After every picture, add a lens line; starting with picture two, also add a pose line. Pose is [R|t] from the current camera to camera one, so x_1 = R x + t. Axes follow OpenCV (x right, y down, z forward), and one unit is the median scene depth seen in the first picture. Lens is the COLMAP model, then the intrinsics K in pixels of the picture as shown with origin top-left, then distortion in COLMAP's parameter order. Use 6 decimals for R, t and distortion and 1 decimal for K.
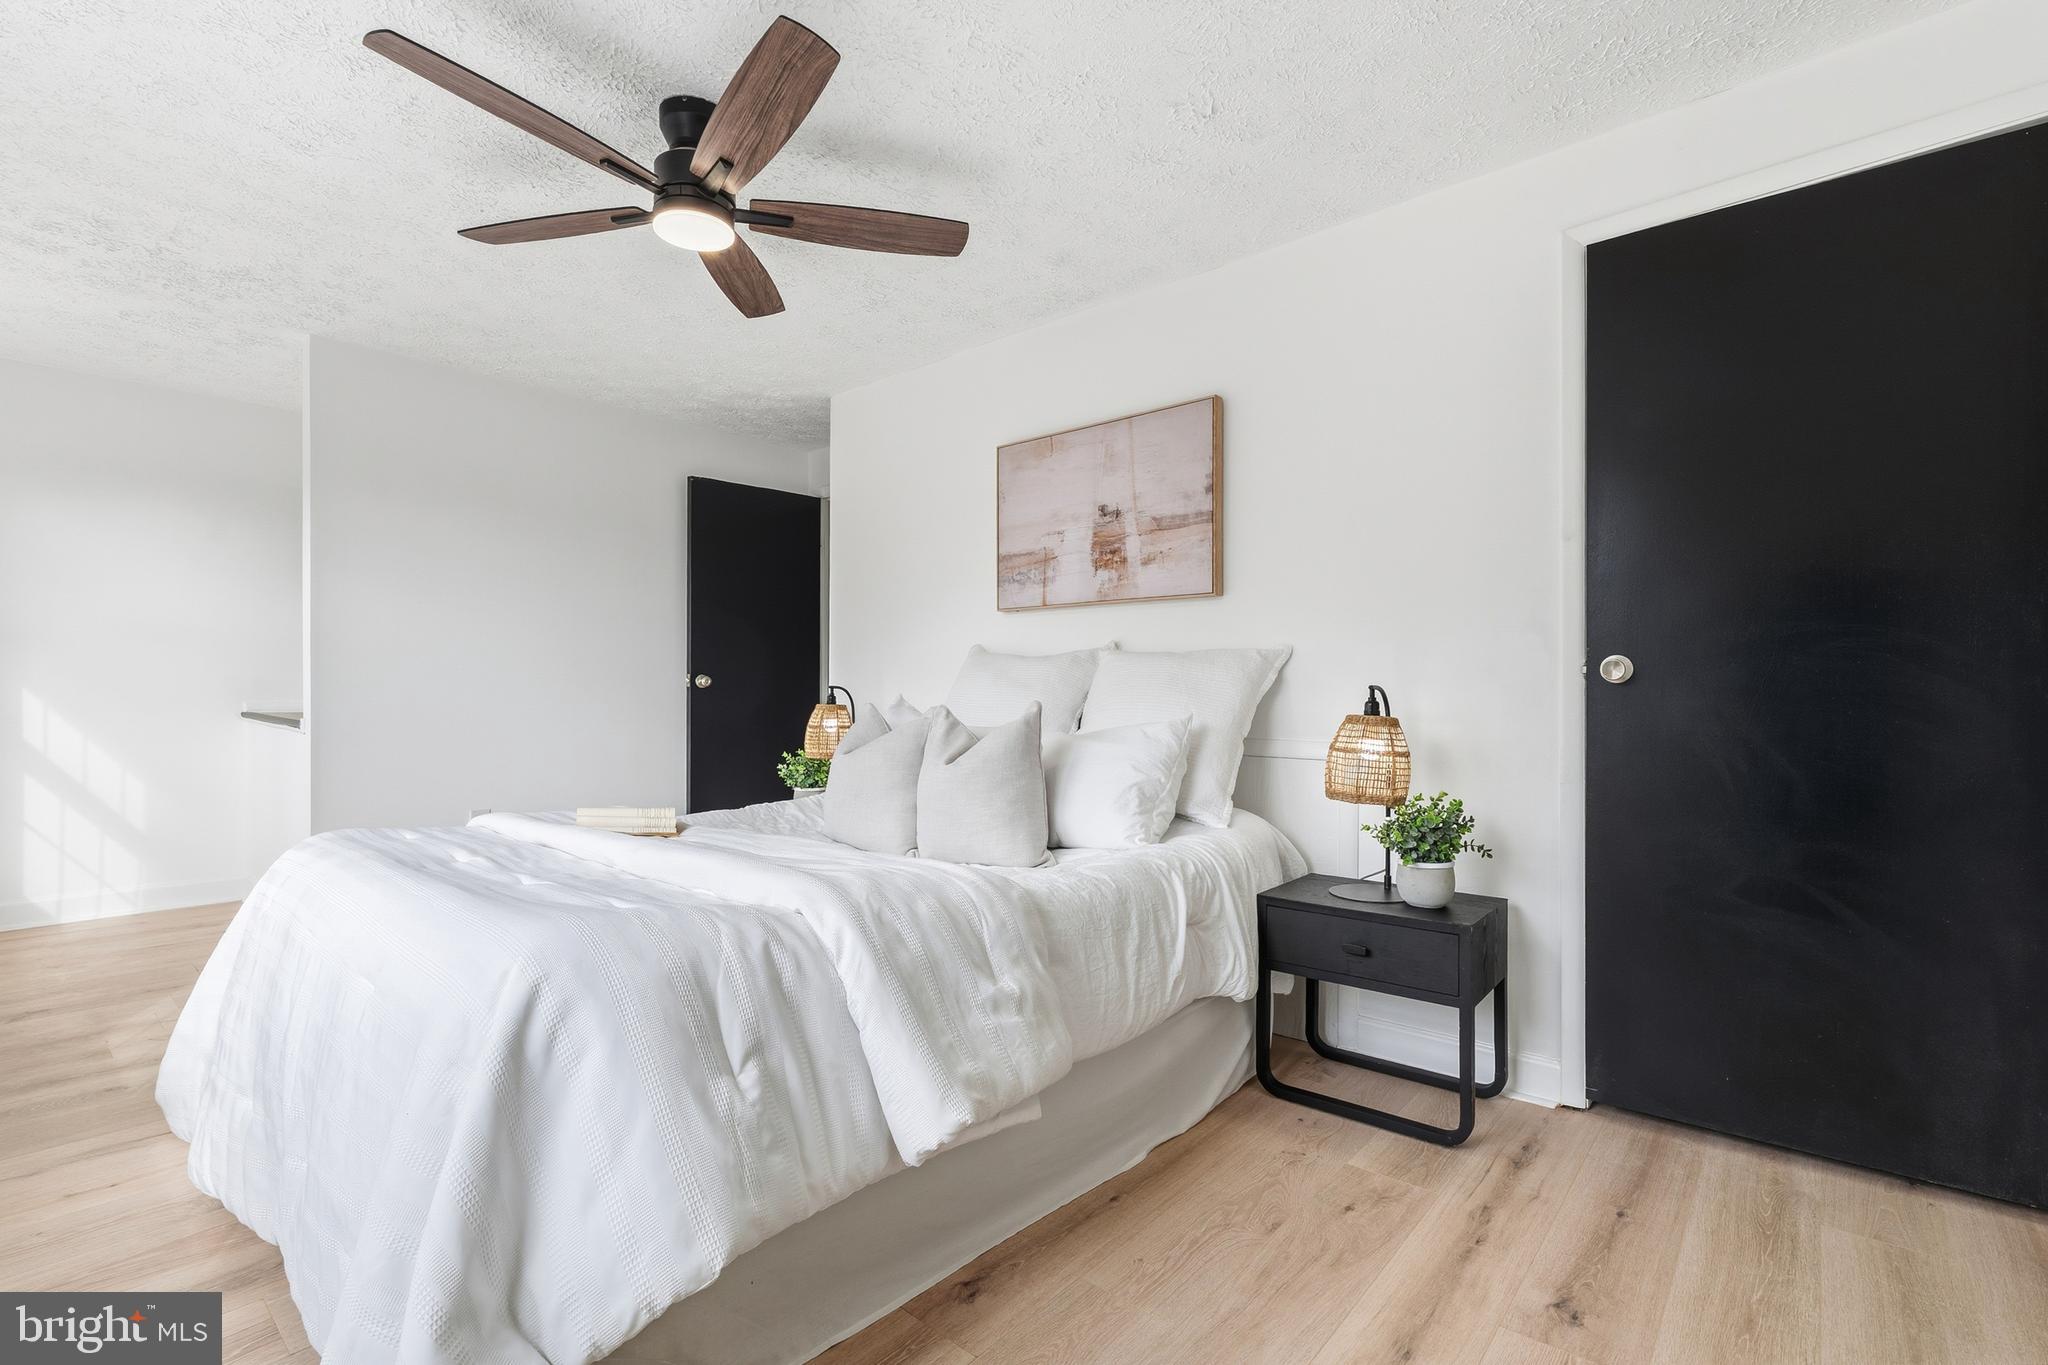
lens RADIAL K [[977.7, 0, 1021.9], [0, 977.7, 687.0], [0, 0, 1]] dist [0.003958, 0.000367]
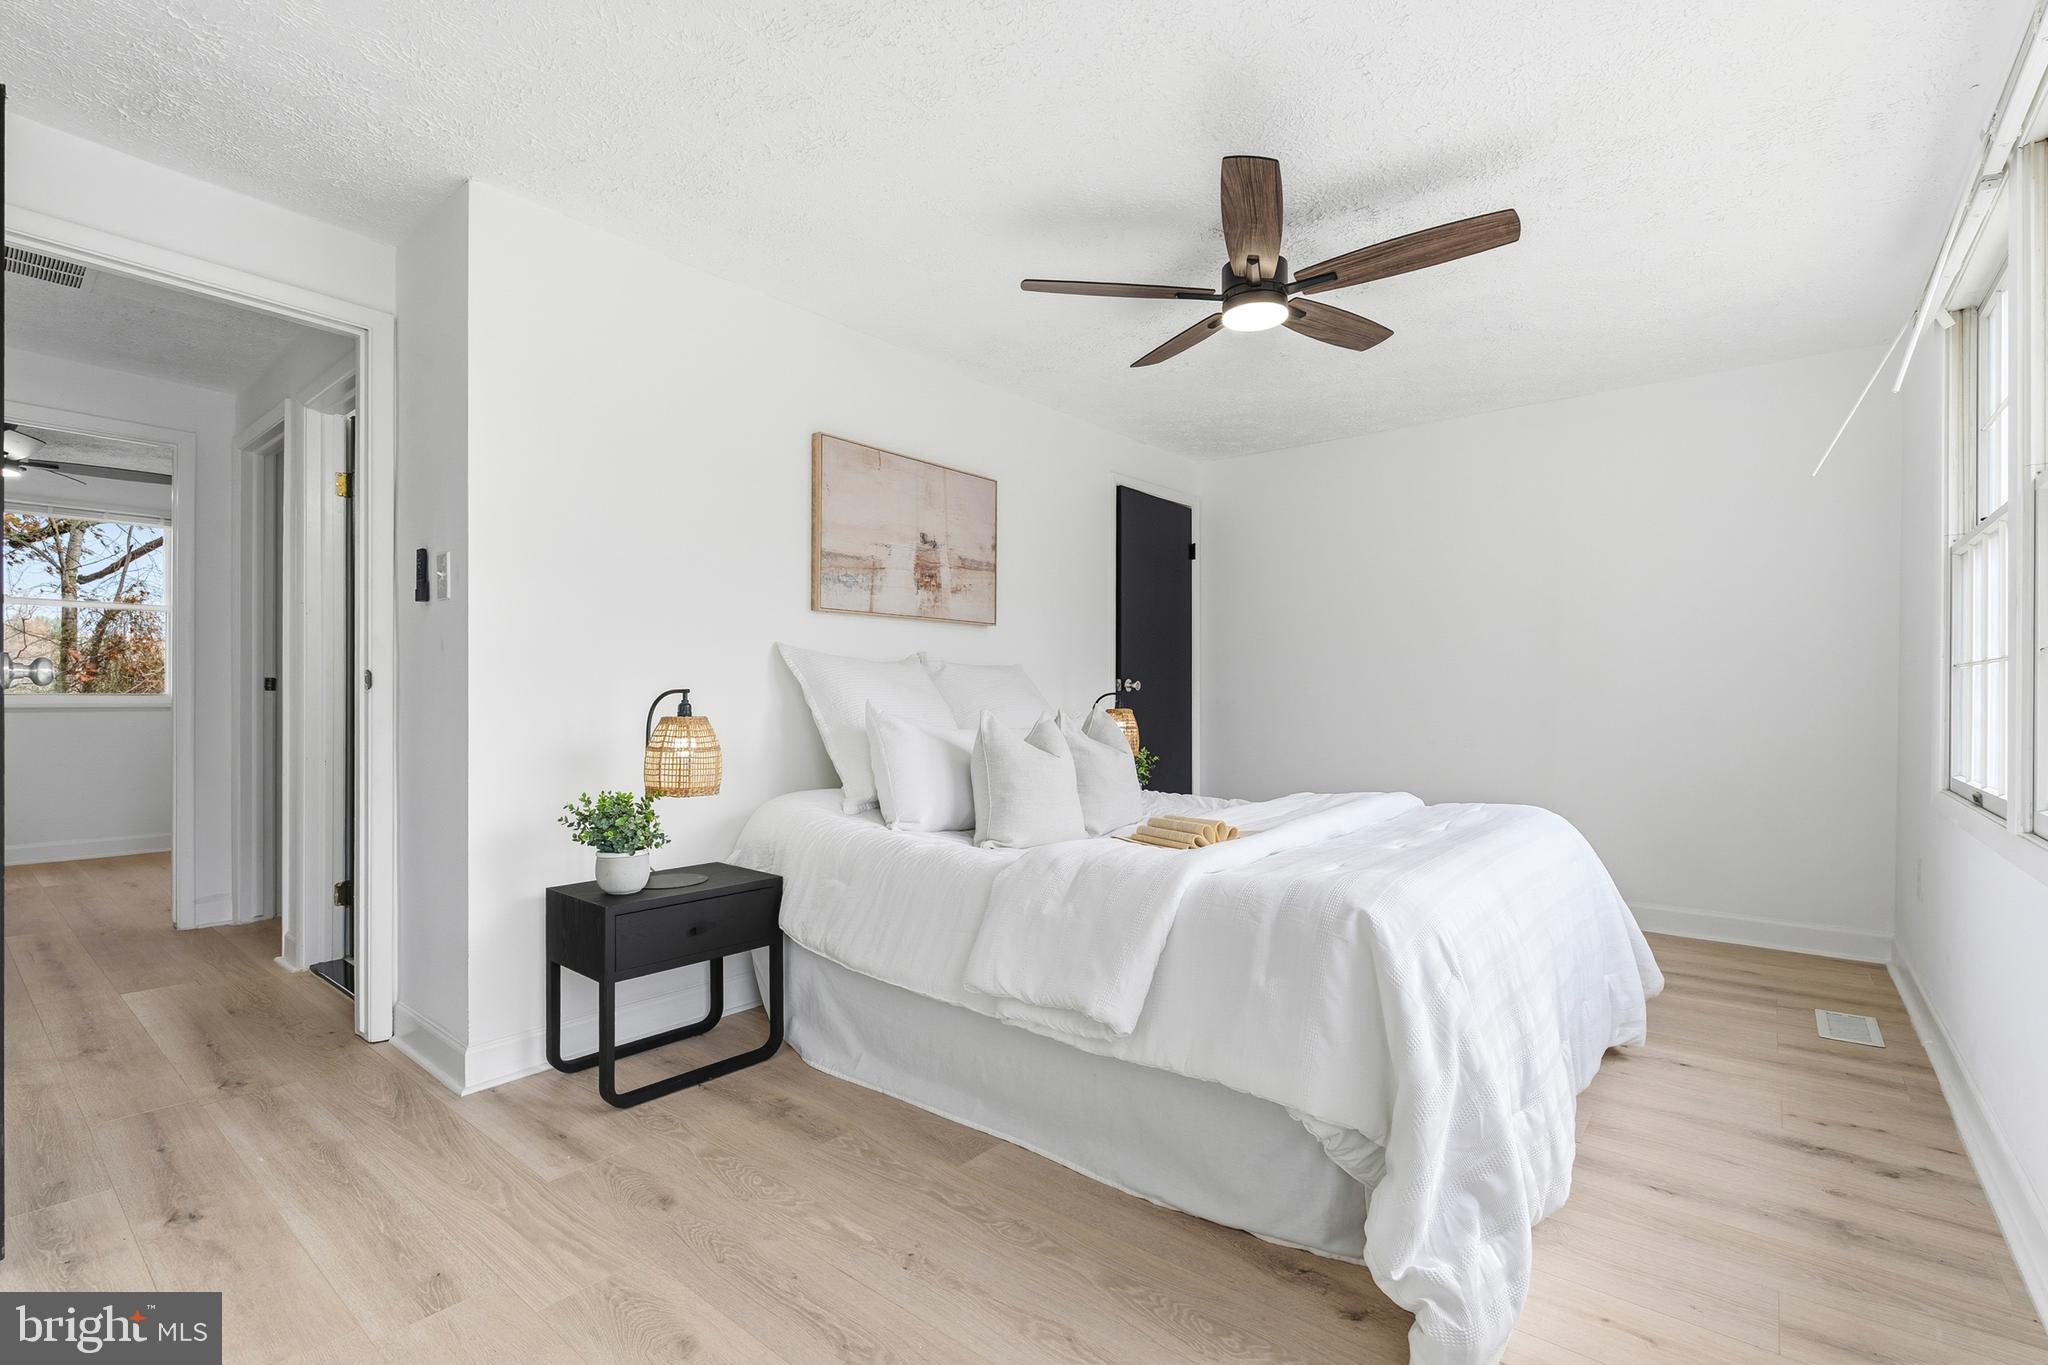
lens RADIAL K [[929.9, 0, 1003.3], [0, 929.9, 693.3], [0, 0, 1]] dist [-0.003754, -0.000427]
pose [[-0.051595, -0.001464, 0.998667, -0.998274], [-0.006074, 0.999981, 0.001152, -0.001026], [-0.998650, -0.006006, -0.051603, 0.955028]]
